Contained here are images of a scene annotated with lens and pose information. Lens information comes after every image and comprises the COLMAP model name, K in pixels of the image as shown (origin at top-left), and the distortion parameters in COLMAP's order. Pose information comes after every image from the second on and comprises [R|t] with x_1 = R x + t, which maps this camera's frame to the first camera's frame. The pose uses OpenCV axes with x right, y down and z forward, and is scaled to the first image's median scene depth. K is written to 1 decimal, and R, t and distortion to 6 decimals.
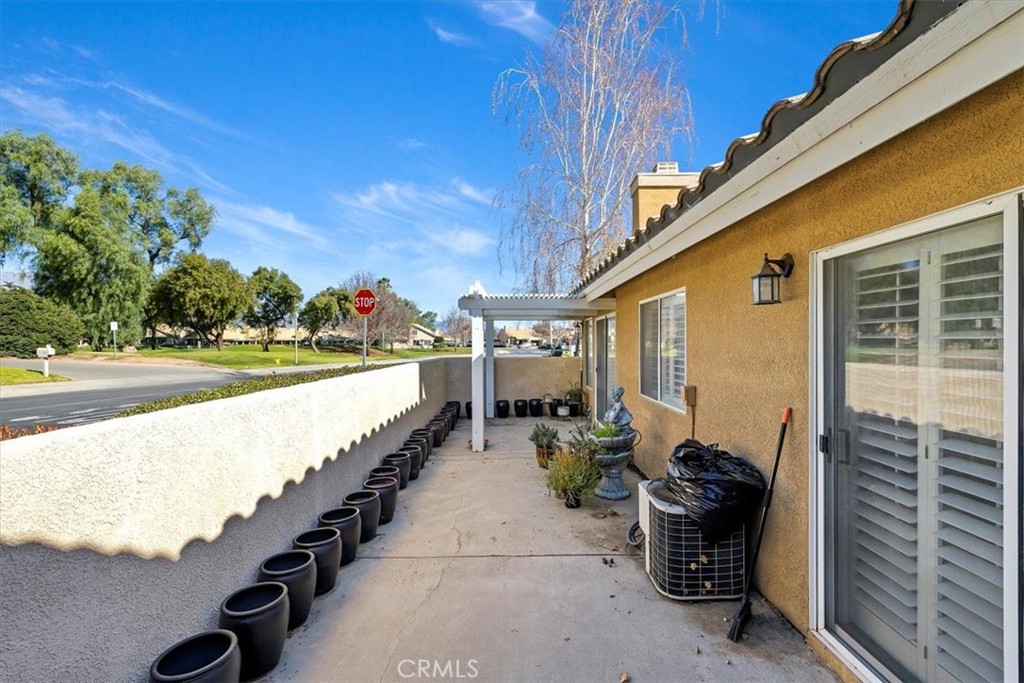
lens RADIAL K [[430.6, 0, 515.6], [0, 430.6, 349.7], [0, 0, 1]] dist [-0.000721, 0.000092]
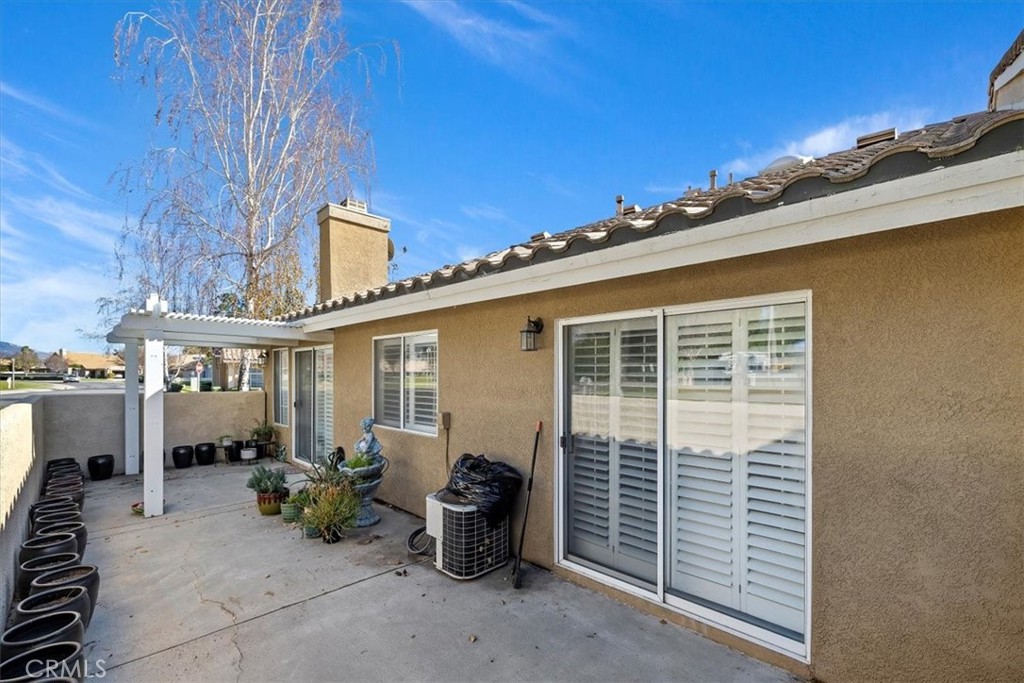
lens RADIAL K [[439.1, 0, 513.7], [0, 439.1, 382.1], [0, 0, 1]] dist [0.000335, -0.000054]
pose [[0.708491, 0.000465, 0.705719, -0.343603], [0.001164, 0.999998, -0.001828, 0.001258], [-0.705718, 0.002117, 0.708489, -0.008217]]
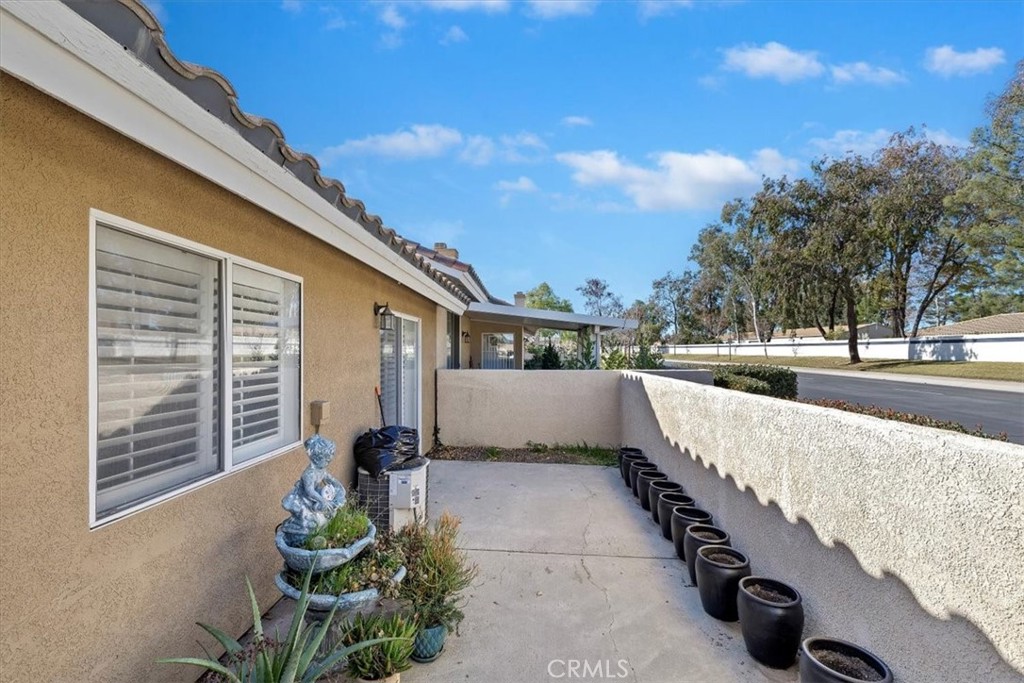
lens RADIAL K [[458.3, 0, 514.3], [0, 458.3, 338.6], [0, 0, 1]] dist [0.000612, 0.000319]
pose [[-0.999541, 0.003846, 0.030050, -0.011135], [0.003493, 0.999924, -0.011792, -0.027032], [-0.030093, -0.011682, -0.999479, 1.990114]]
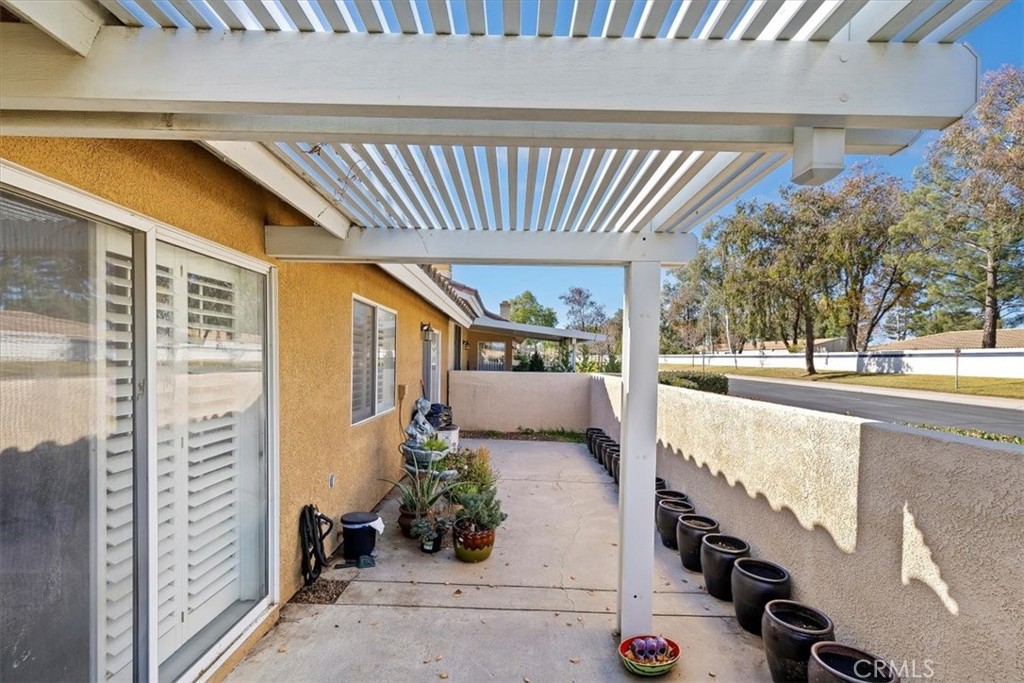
lens RADIAL K [[447.0, 0, 509.0], [0, 447.0, 356.0], [0, 0, 1]] dist [0.000684, 0.000189]
pose [[-0.999882, -0.014044, 0.006217, 0.045396], [-0.013979, 0.999848, 0.010441, -0.029800], [-0.006363, 0.010353, -0.999926, 2.604914]]
